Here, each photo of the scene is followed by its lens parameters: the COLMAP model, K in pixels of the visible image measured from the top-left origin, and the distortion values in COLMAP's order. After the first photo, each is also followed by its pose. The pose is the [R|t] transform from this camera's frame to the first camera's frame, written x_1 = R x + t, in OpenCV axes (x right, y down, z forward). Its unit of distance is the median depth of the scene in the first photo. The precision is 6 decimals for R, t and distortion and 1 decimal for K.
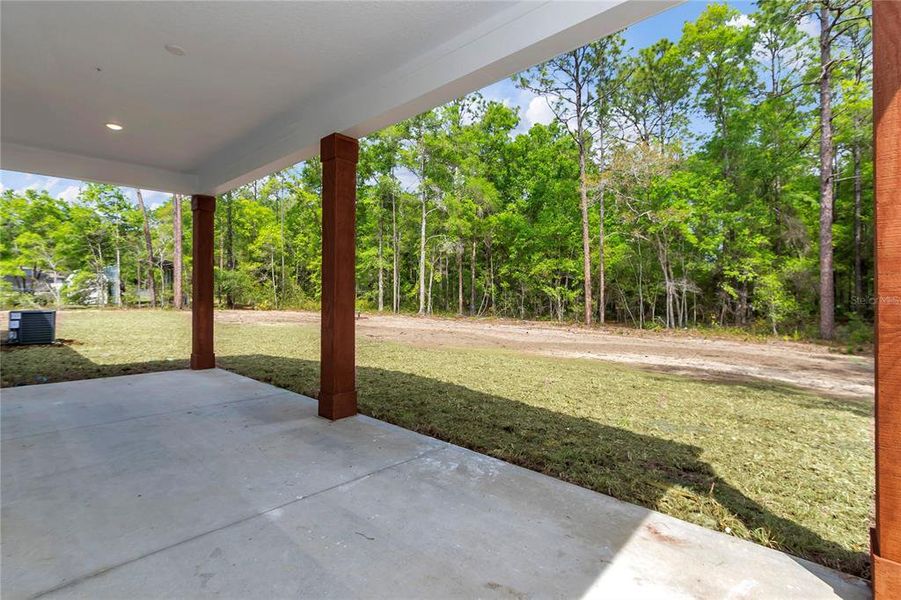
lens RADIAL K [[410.3, 0, 447.0], [0, 410.3, 288.5], [0, 0, 1]] dist [-0.001972, -0.001202]
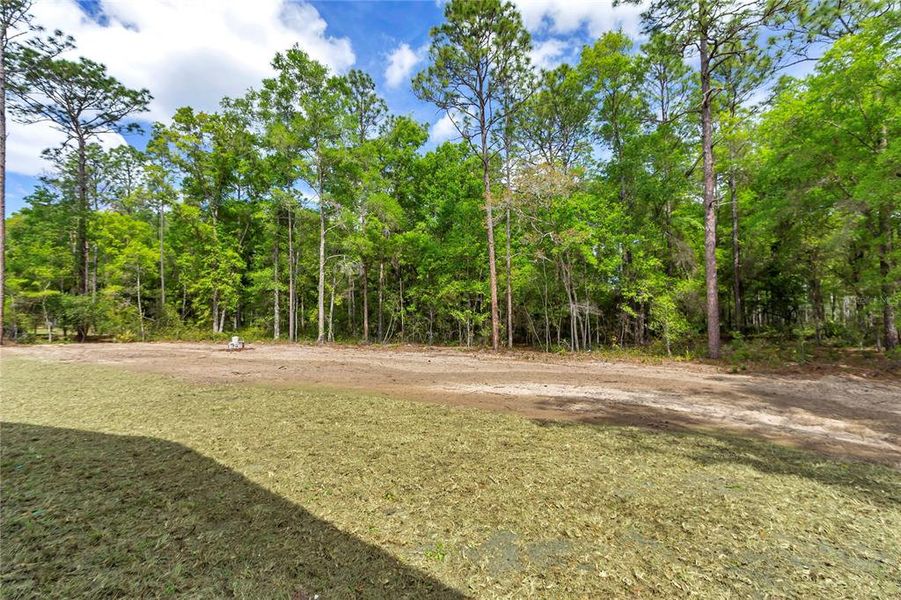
lens RADIAL K [[407.3, 0, 450.5], [0, 407.3, 300.0], [0, 0, 1]] dist [0.001987, -0.000034]
pose [[0.983601, -0.008946, 0.180136, 0.069848], [0.013705, 0.999589, -0.025192, -0.004739], [-0.179837, 0.027248, 0.983319, 0.081459]]
